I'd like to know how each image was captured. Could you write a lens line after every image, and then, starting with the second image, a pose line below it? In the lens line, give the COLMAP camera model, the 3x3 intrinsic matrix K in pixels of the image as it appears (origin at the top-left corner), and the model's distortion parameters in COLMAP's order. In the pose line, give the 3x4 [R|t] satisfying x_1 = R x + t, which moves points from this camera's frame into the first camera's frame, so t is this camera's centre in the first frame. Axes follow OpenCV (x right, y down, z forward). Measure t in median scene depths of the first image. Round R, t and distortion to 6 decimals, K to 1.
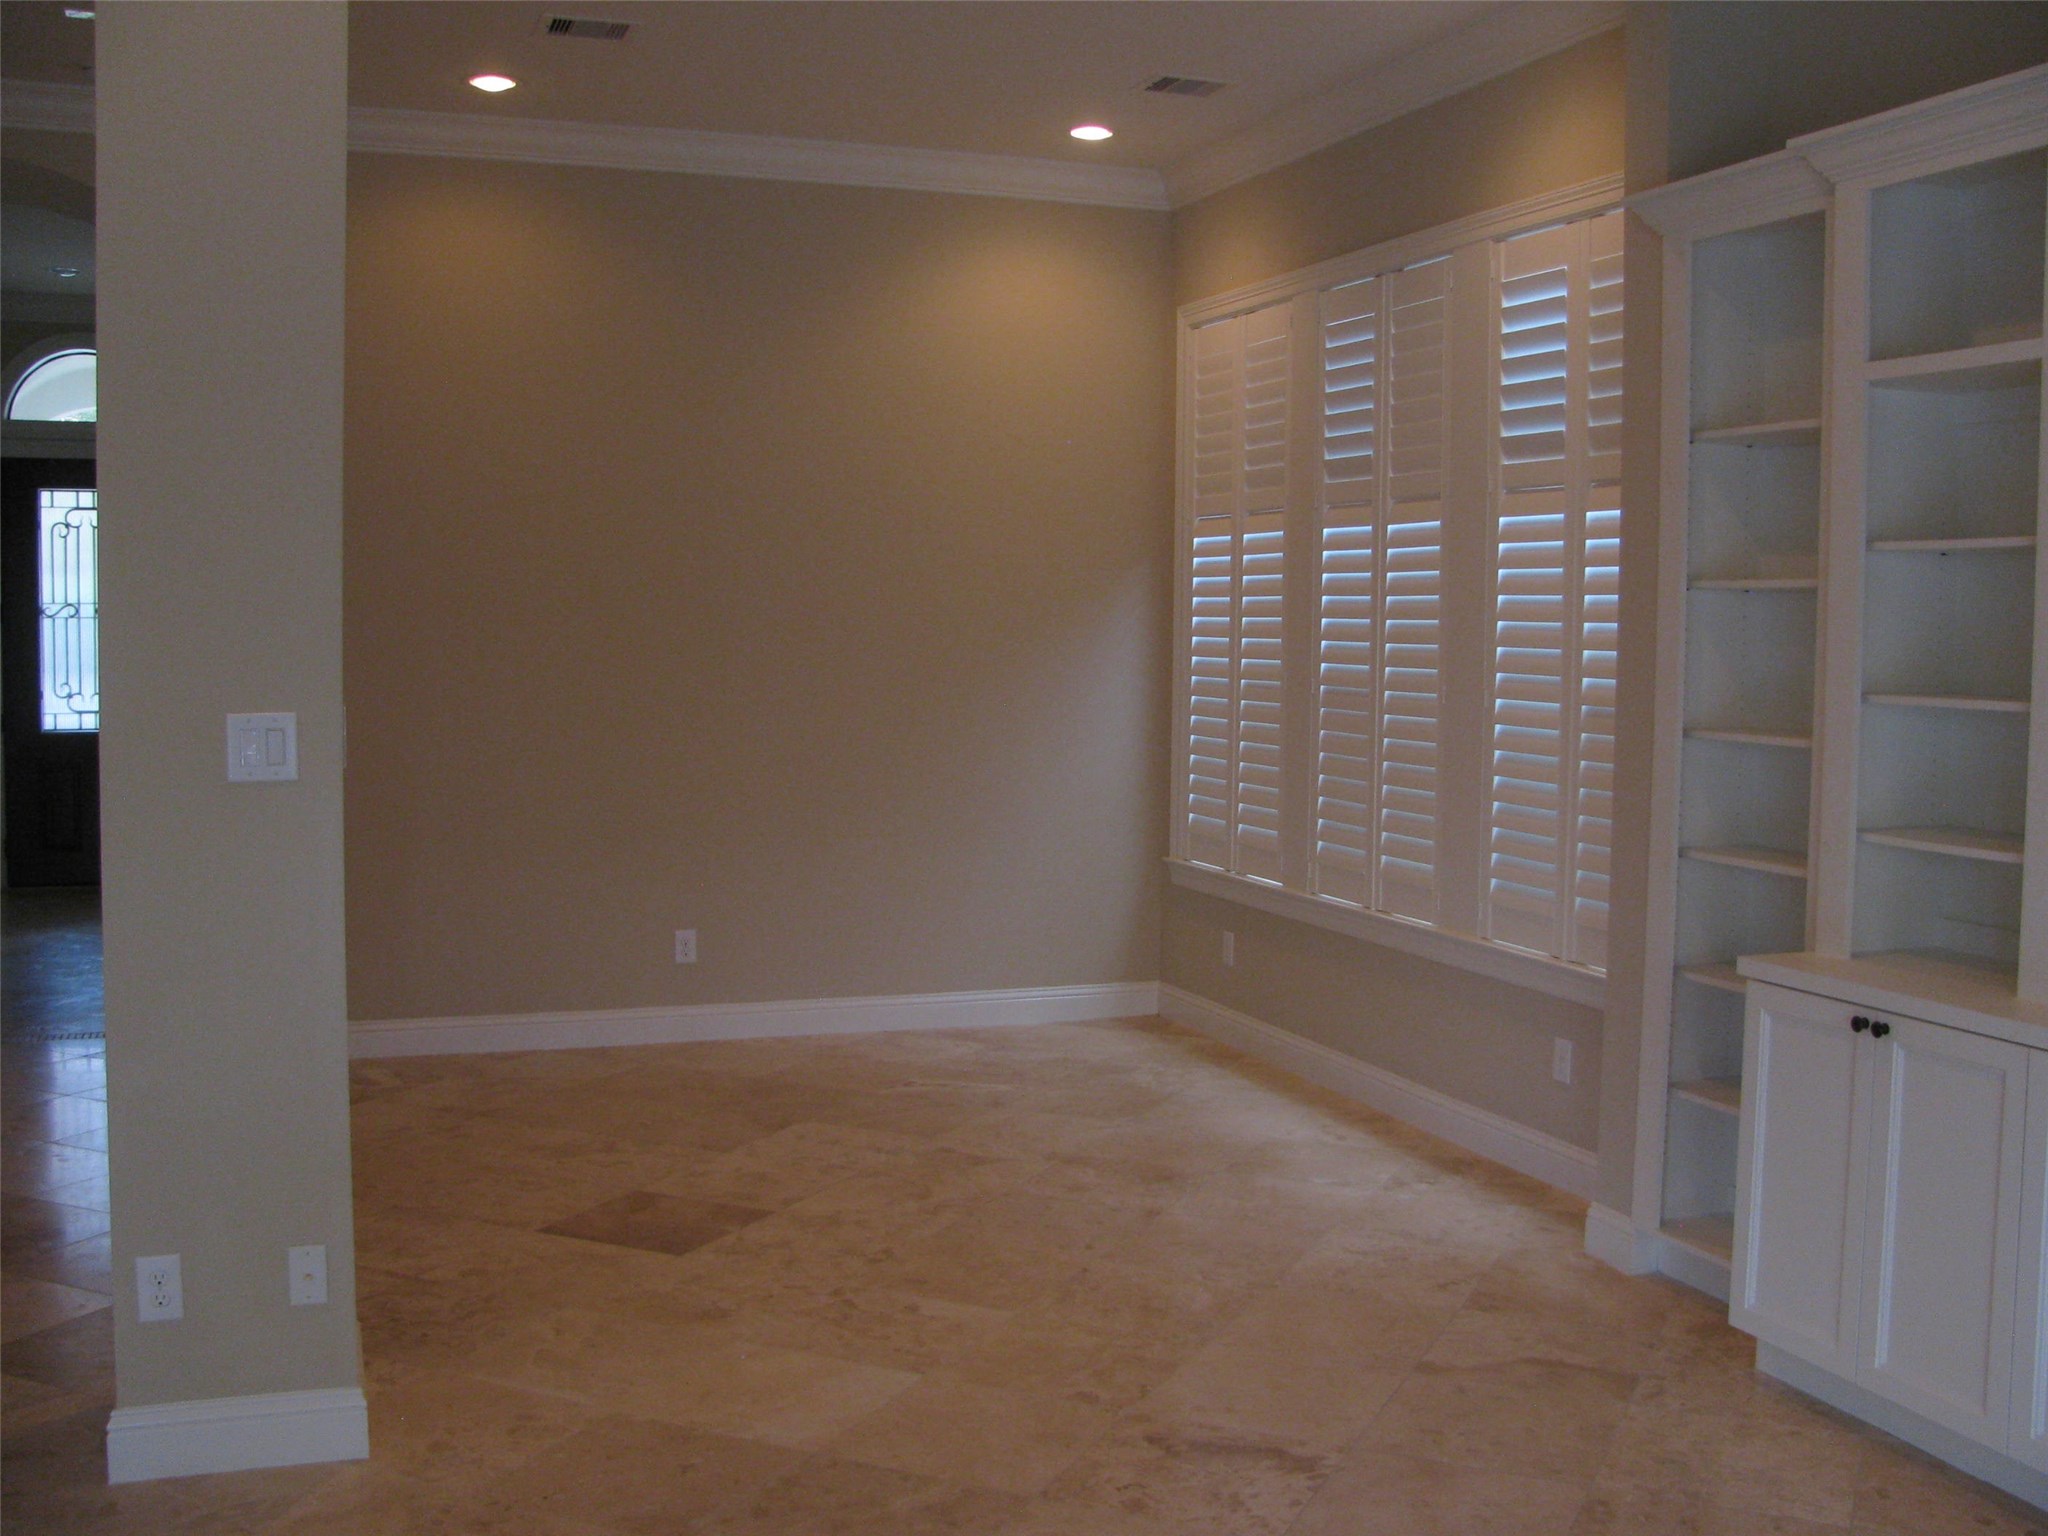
lens RADIAL K [[2141.1, 0, 1029.8], [0, 2141.1, 744.6], [0, 0, 1]] dist [-0.207781, 0.269690]
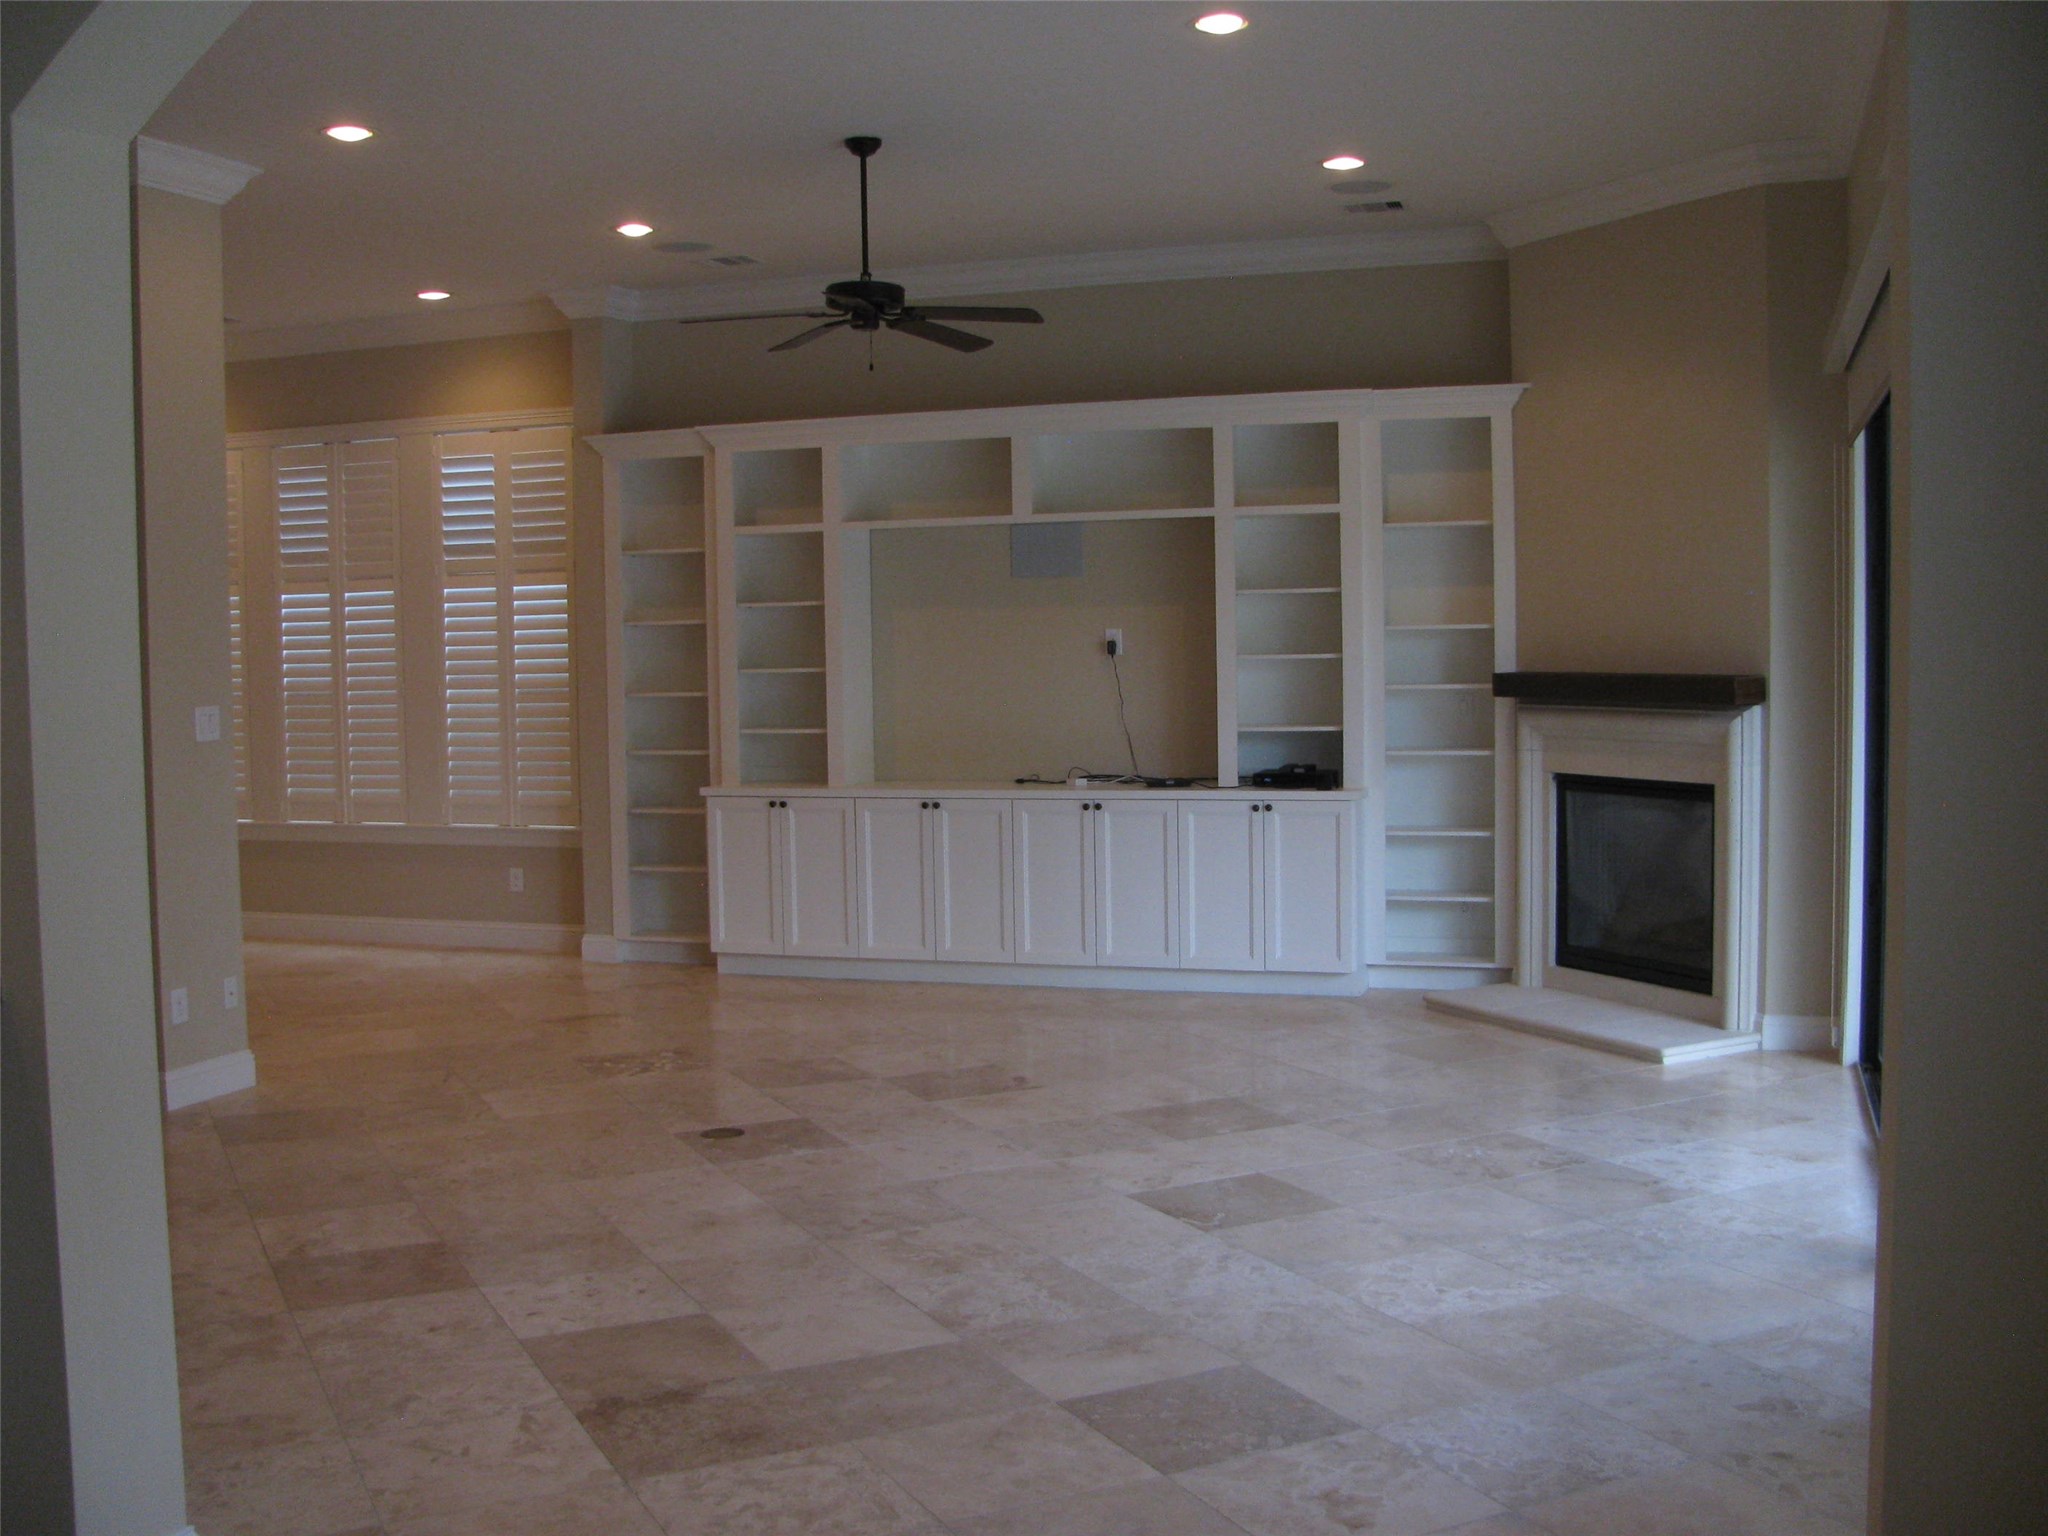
lens RADIAL K [[2141.1, 0, 1029.8], [0, 2141.1, 744.6], [0, 0, 1]] dist [-0.207781, 0.269690]
pose [[0.638758, -0.064761, 0.766678, -0.858872], [0.072939, 0.997061, 0.023452, 0.019277], [-0.765943, 0.040940, 0.641604, -0.539061]]
